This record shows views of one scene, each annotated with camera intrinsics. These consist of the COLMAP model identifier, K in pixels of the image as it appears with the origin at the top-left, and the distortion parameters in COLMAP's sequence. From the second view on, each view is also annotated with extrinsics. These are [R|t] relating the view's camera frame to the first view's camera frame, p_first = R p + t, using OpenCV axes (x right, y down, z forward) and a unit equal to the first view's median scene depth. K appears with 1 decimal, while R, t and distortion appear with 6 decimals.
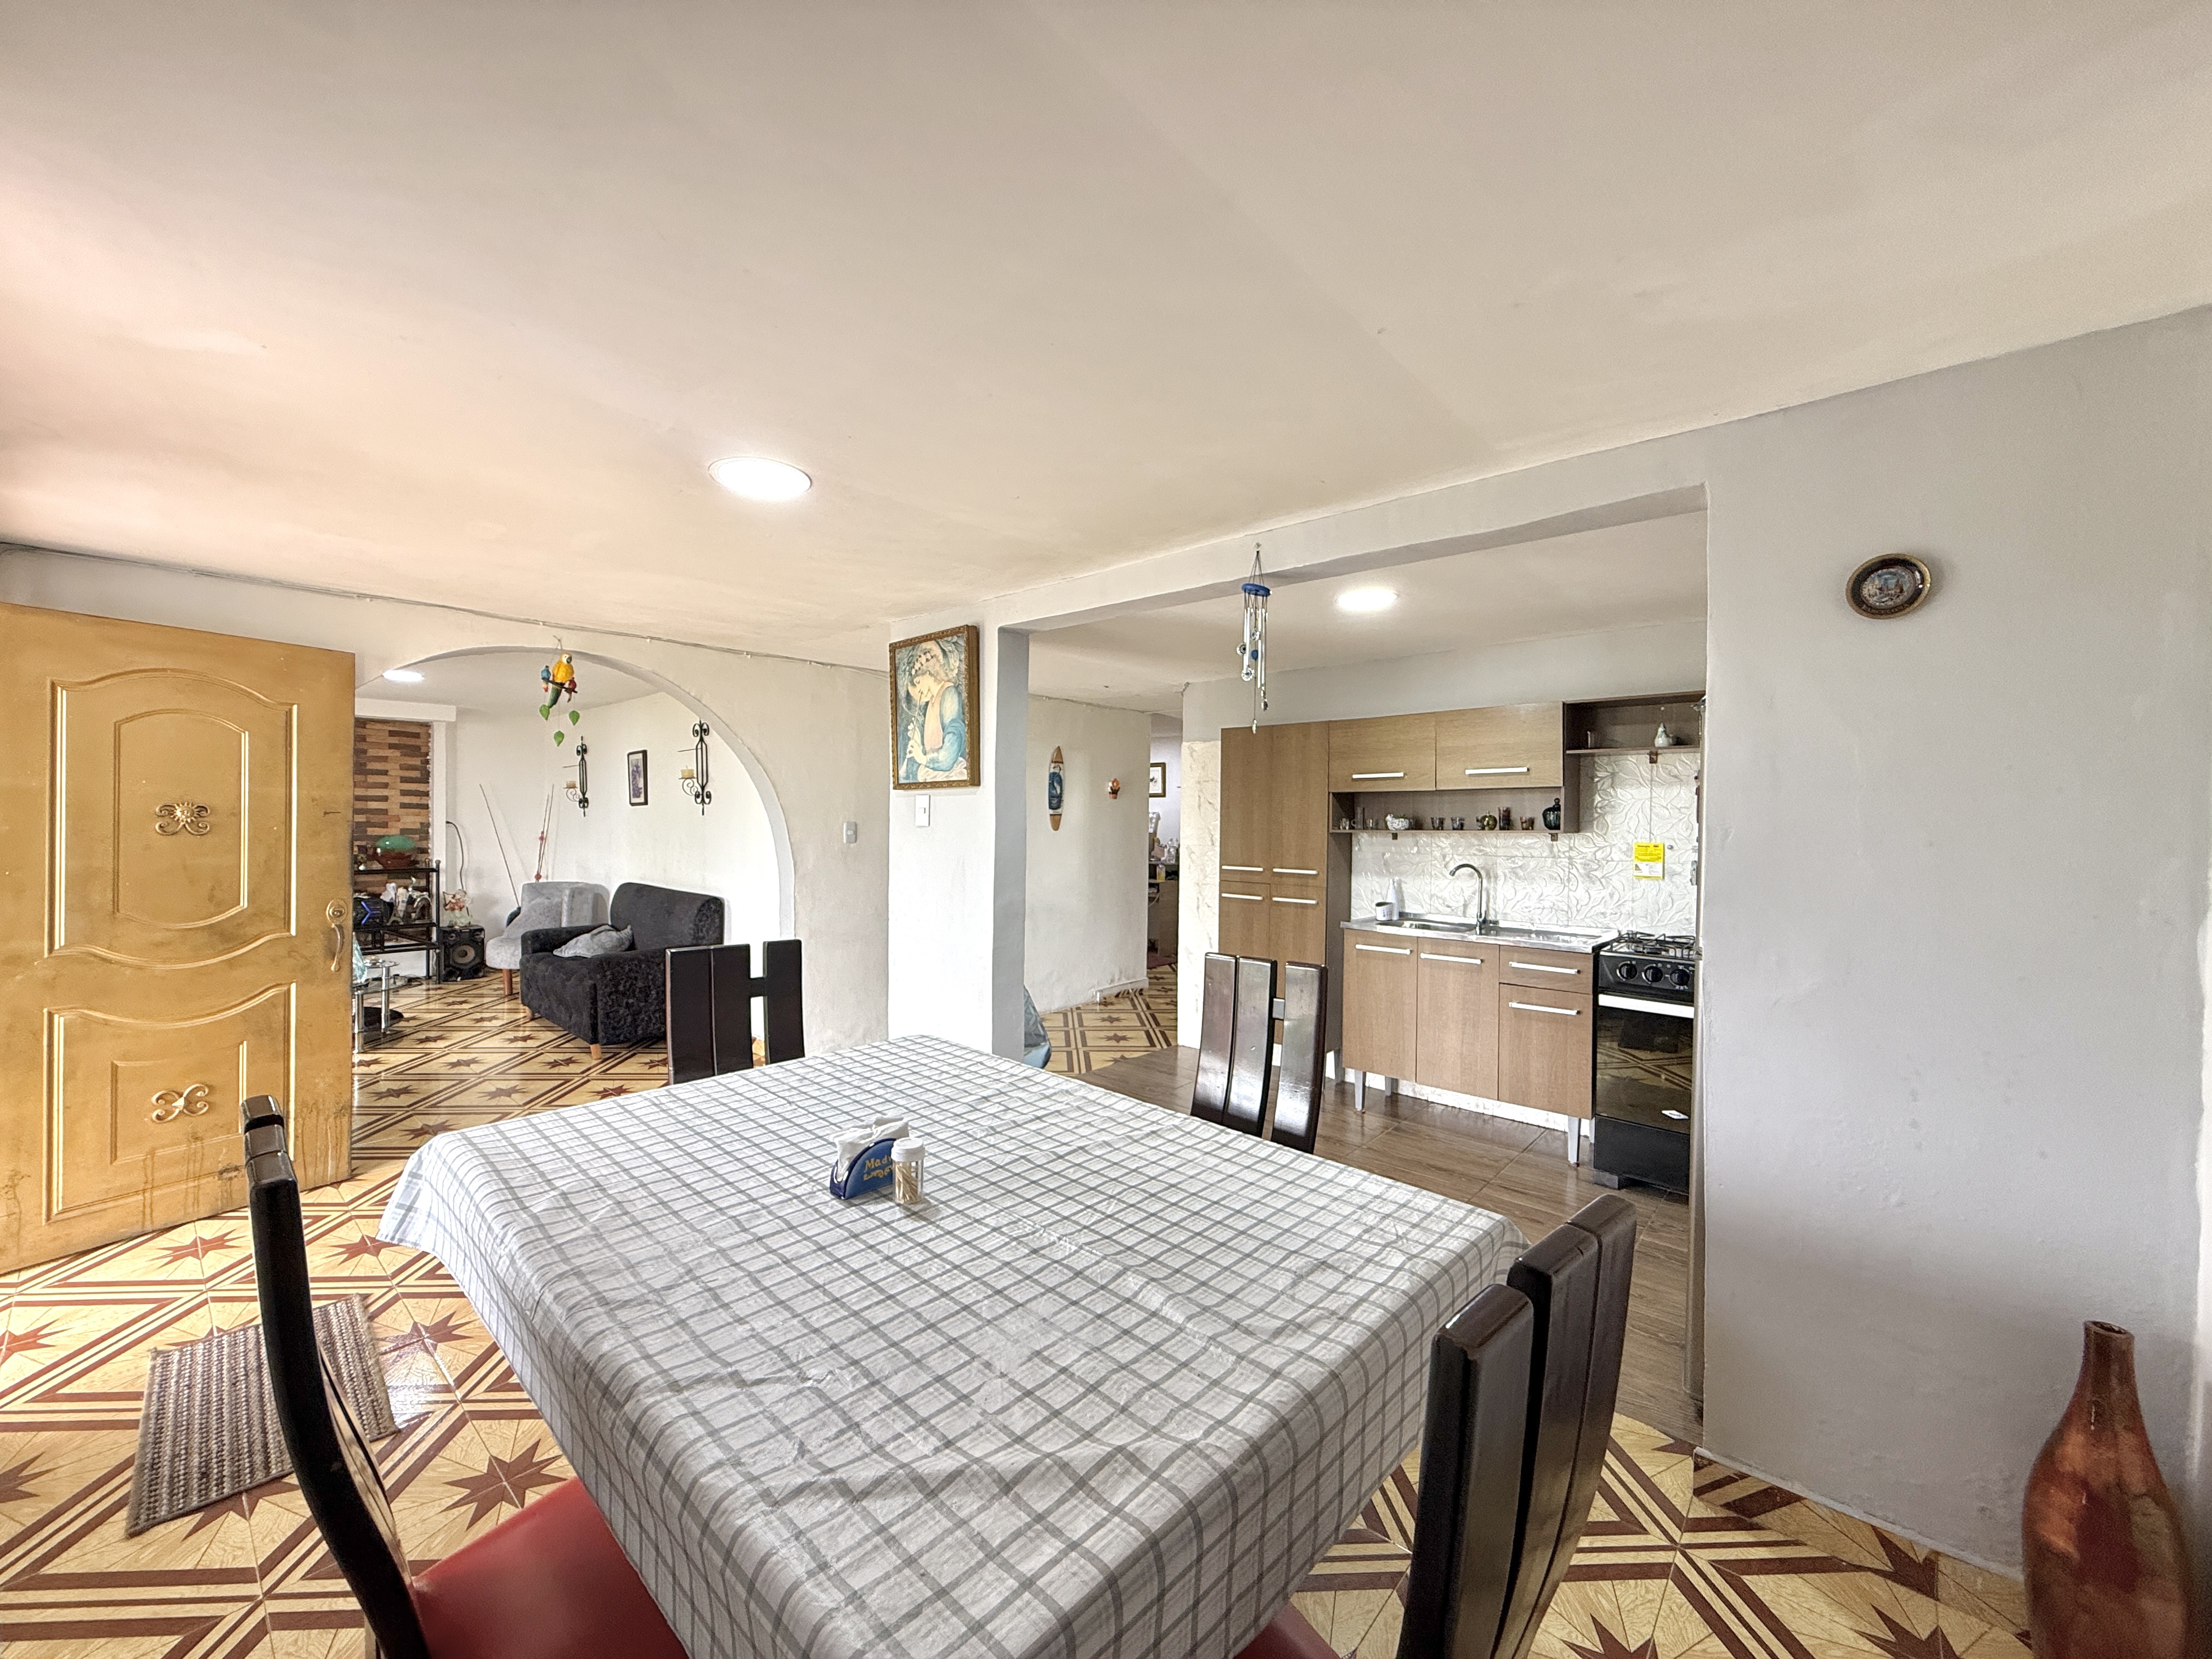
lens RADIAL K [[888.1, 0, 1106.0], [0, 888.1, 829.5], [0, 0, 1]] dist [-0.013304, -0.000043]
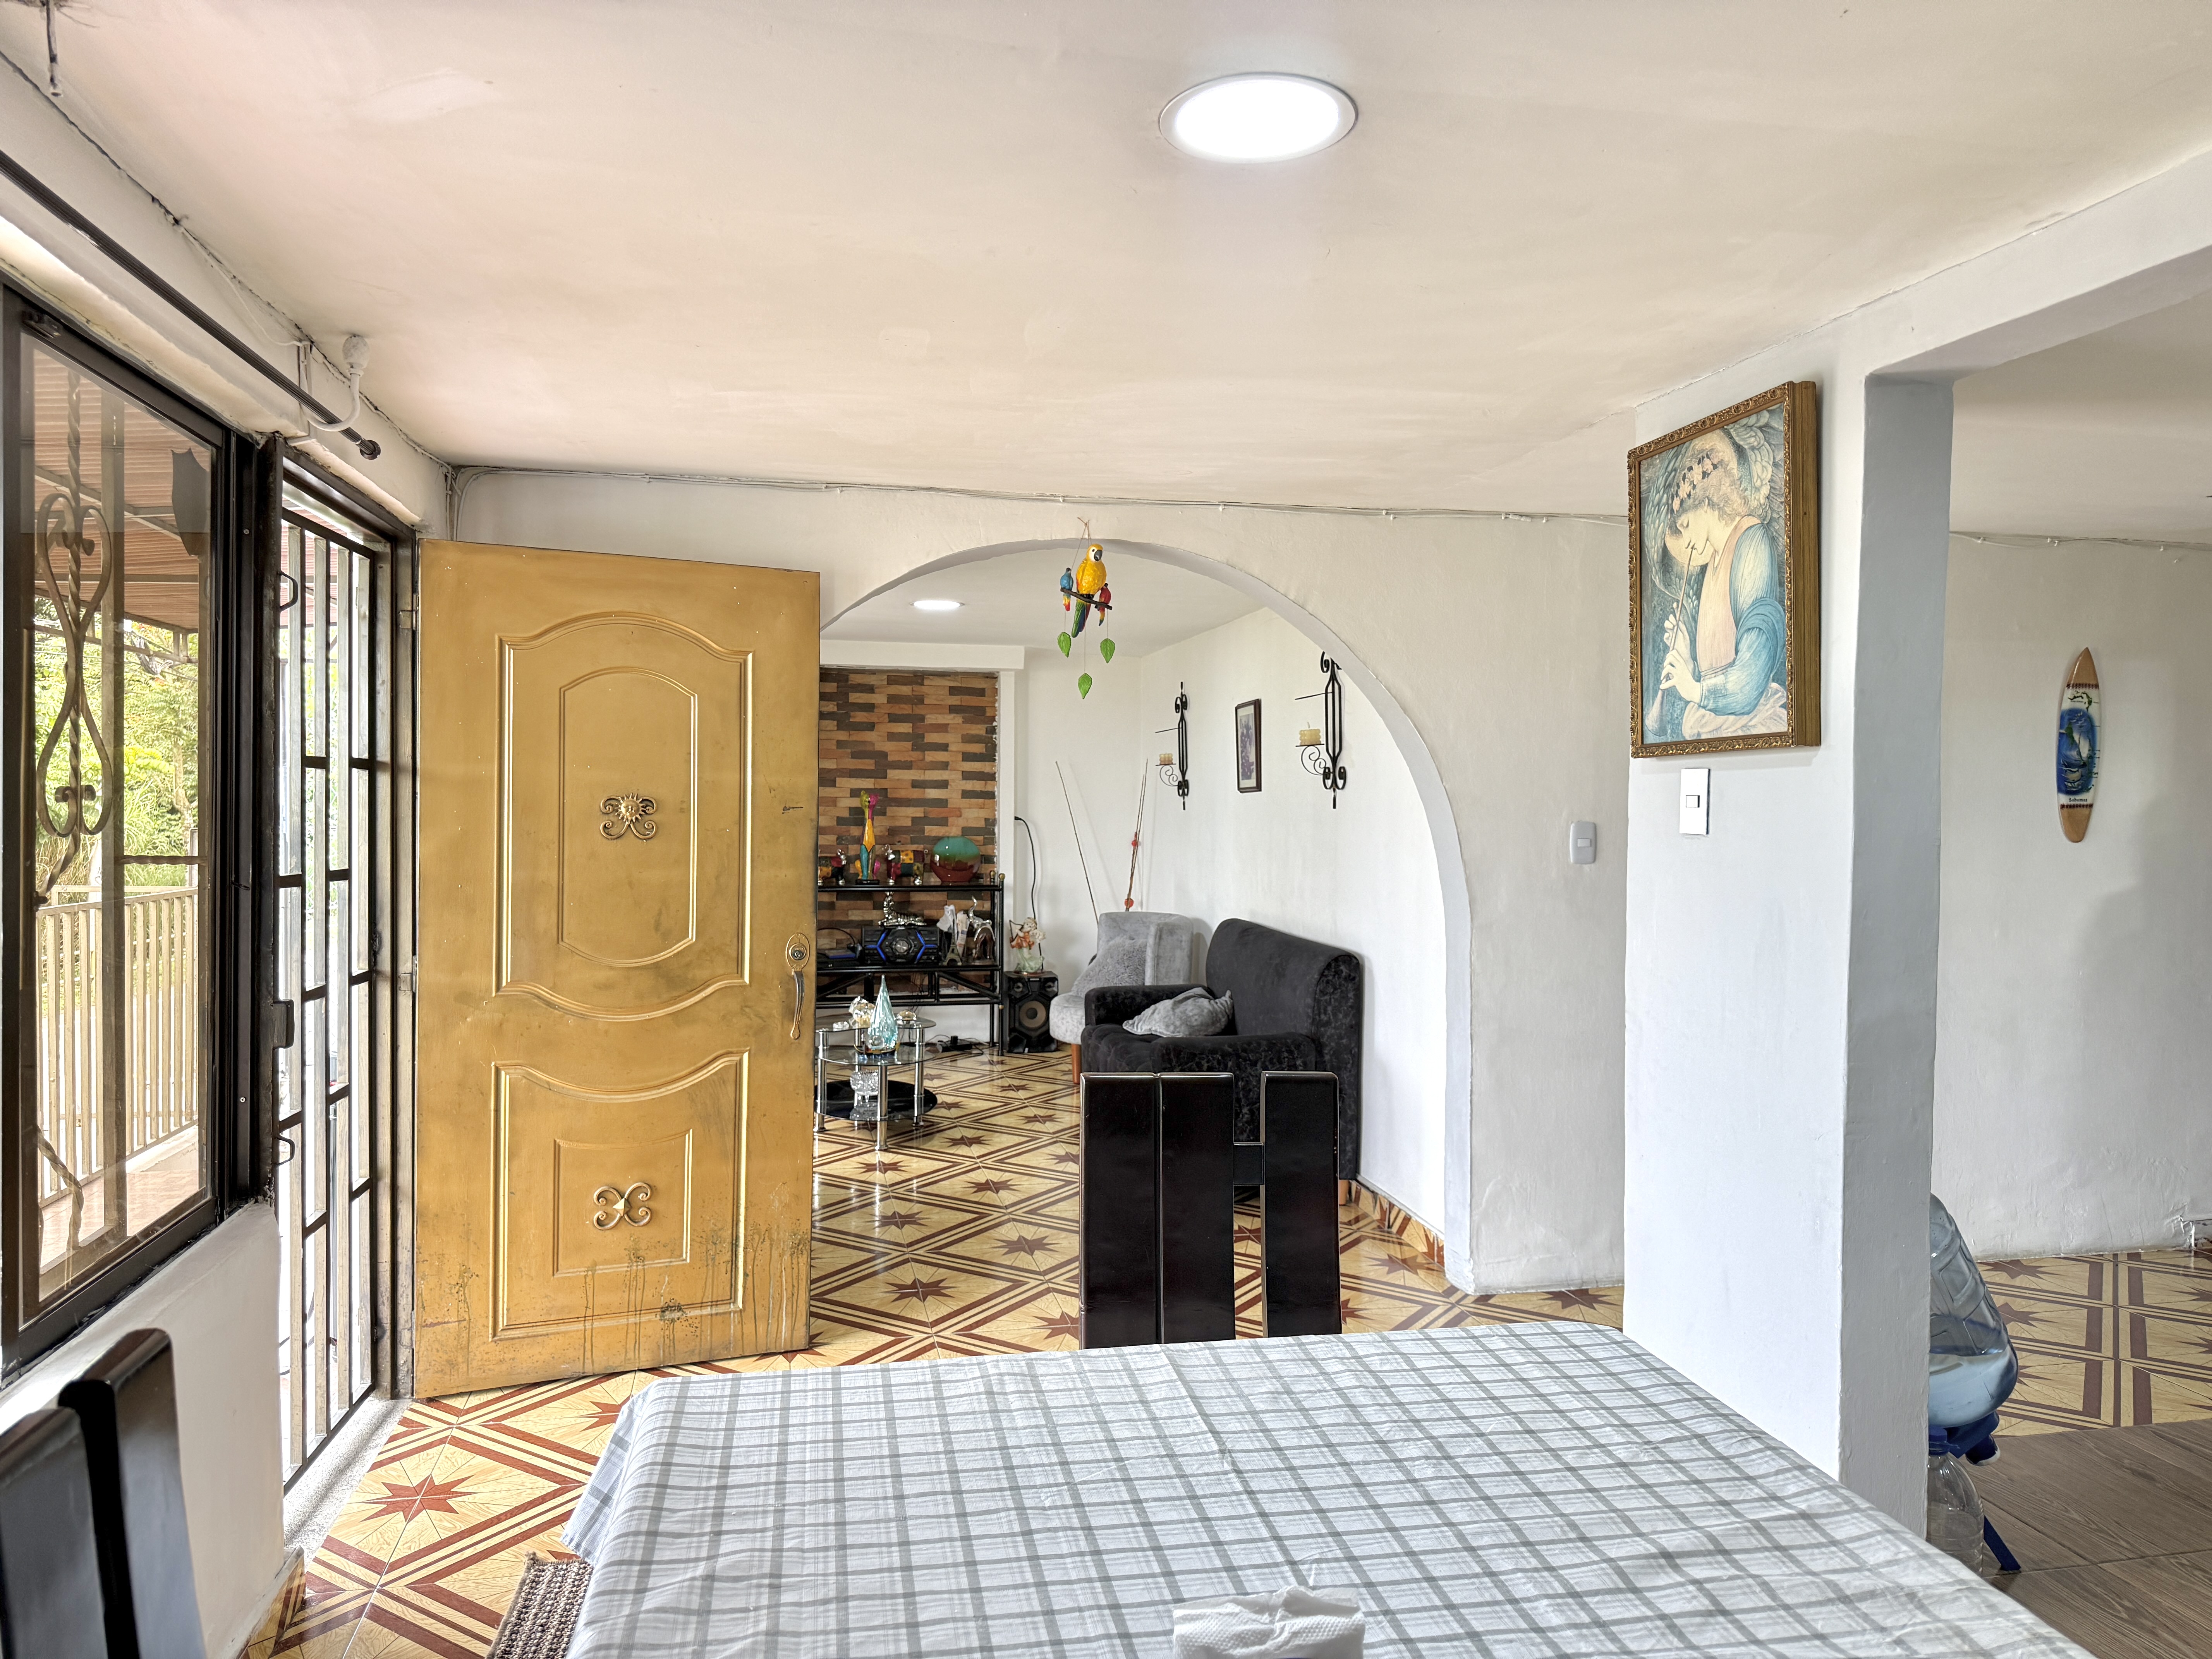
lens RADIAL K [[1536.5, 0, 1106.0], [0, 1536.5, 829.5], [0, 0, 1]] dist [0.071805, -0.091261]
pose [[0.801549, 0.007756, -0.597878, 0.031649], [-0.007034, 0.999969, 0.003542, -0.007267], [0.597887, 0.001366, 0.801579, 0.163352]]
